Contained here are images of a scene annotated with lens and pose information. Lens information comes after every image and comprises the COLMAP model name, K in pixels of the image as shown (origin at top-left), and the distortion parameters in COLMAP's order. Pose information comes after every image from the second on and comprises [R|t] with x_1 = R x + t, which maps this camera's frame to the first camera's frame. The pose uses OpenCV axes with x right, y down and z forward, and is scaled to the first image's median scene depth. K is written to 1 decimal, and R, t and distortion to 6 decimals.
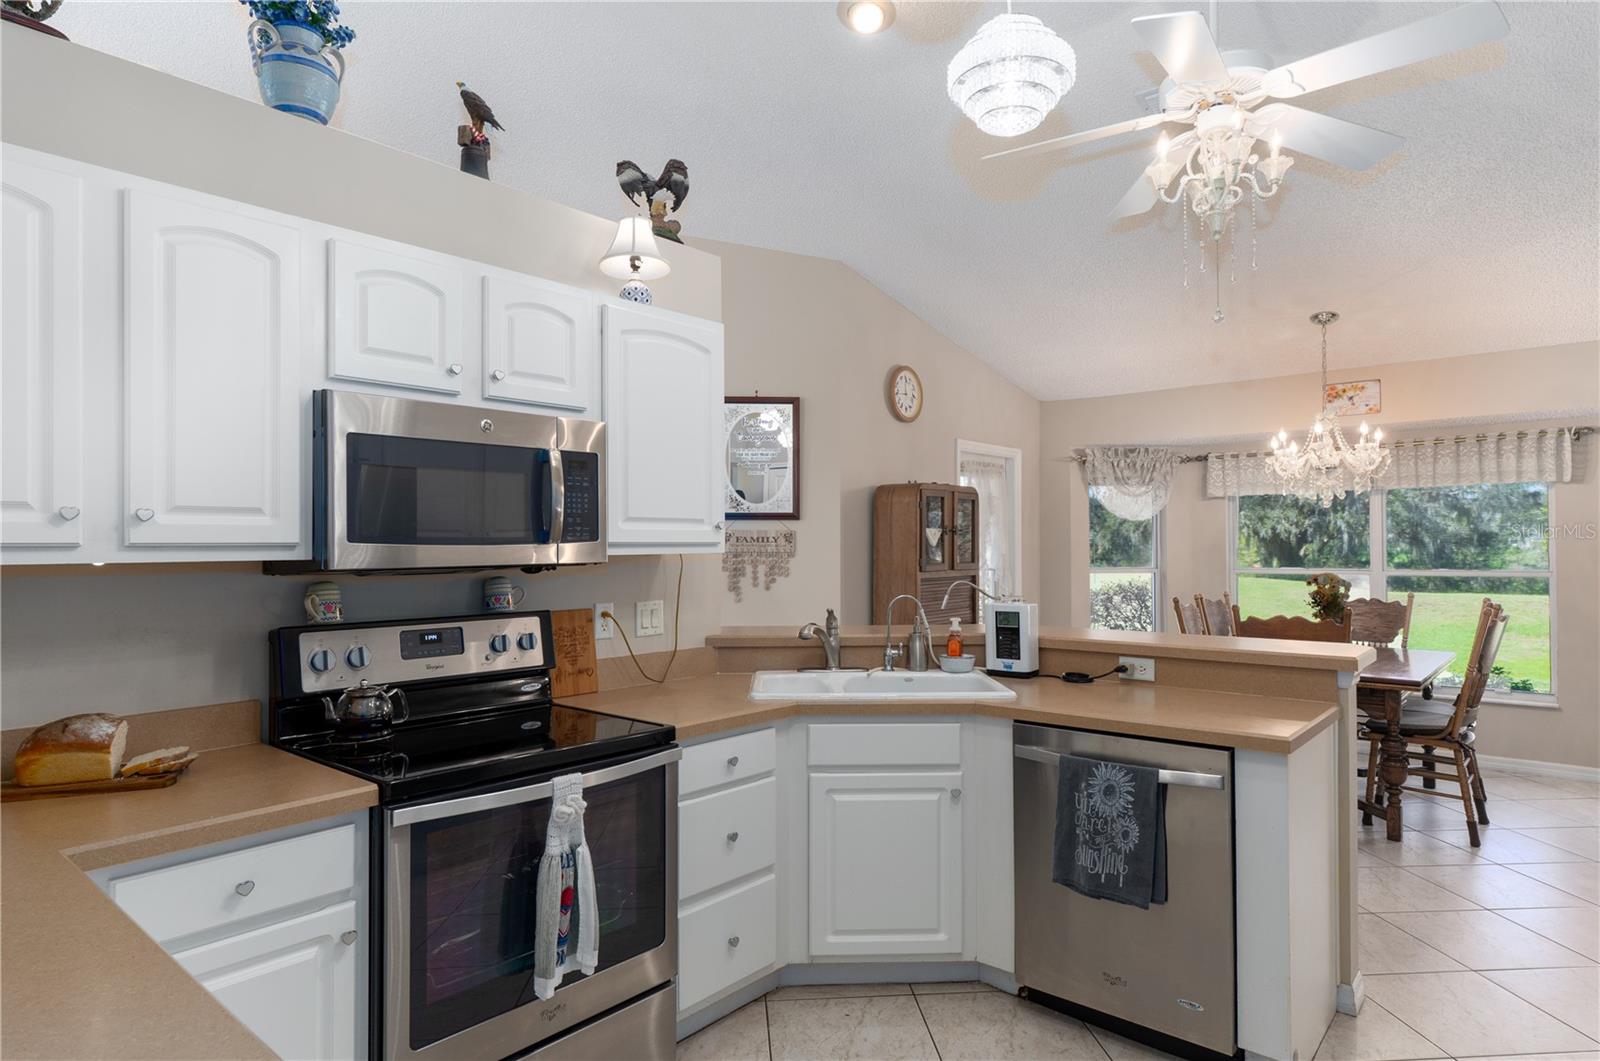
lens RADIAL K [[912.7, 0, 800.6], [0, 912.7, 533.4], [0, 0, 1]] dist [0.005546, -0.000029]
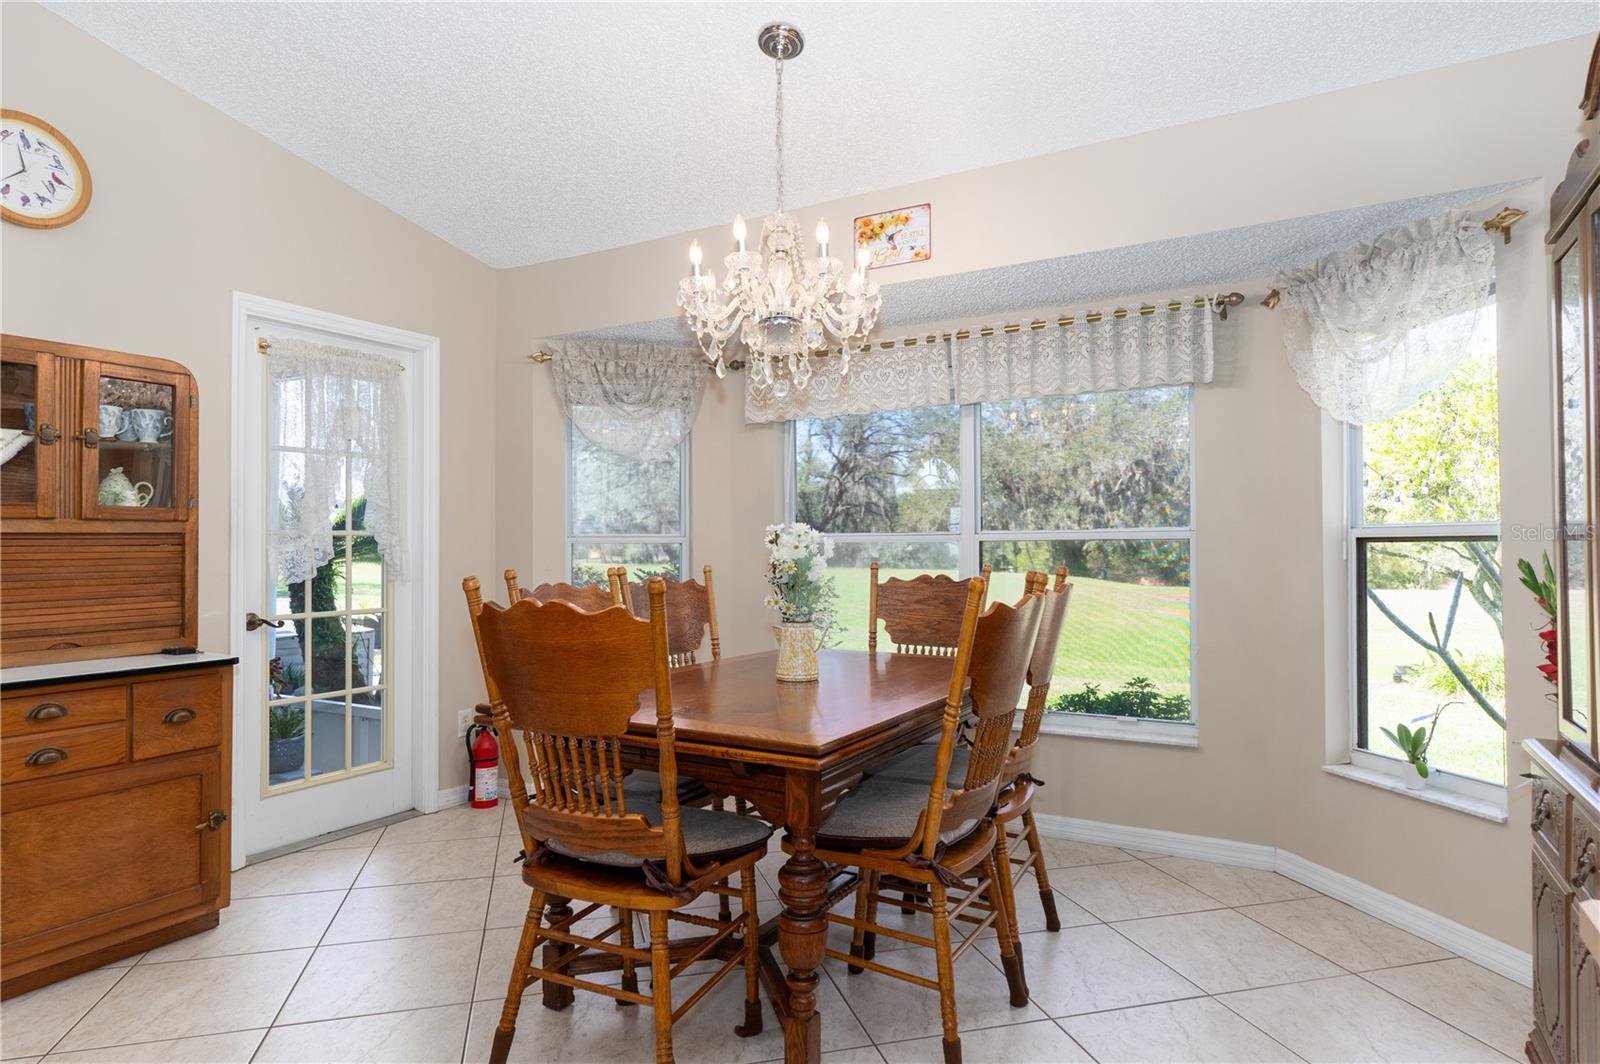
lens RADIAL K [[912.7, 0, 796.4], [0, 912.7, 535.4], [0, 0, 1]] dist [0.005546, -0.000029]
pose [[0.982111, 0.001176, 0.188298, 0.436954], [-0.001979, 0.999990, 0.004079, 0.044653], [-0.188291, -0.004378, 0.982104, 0.433945]]
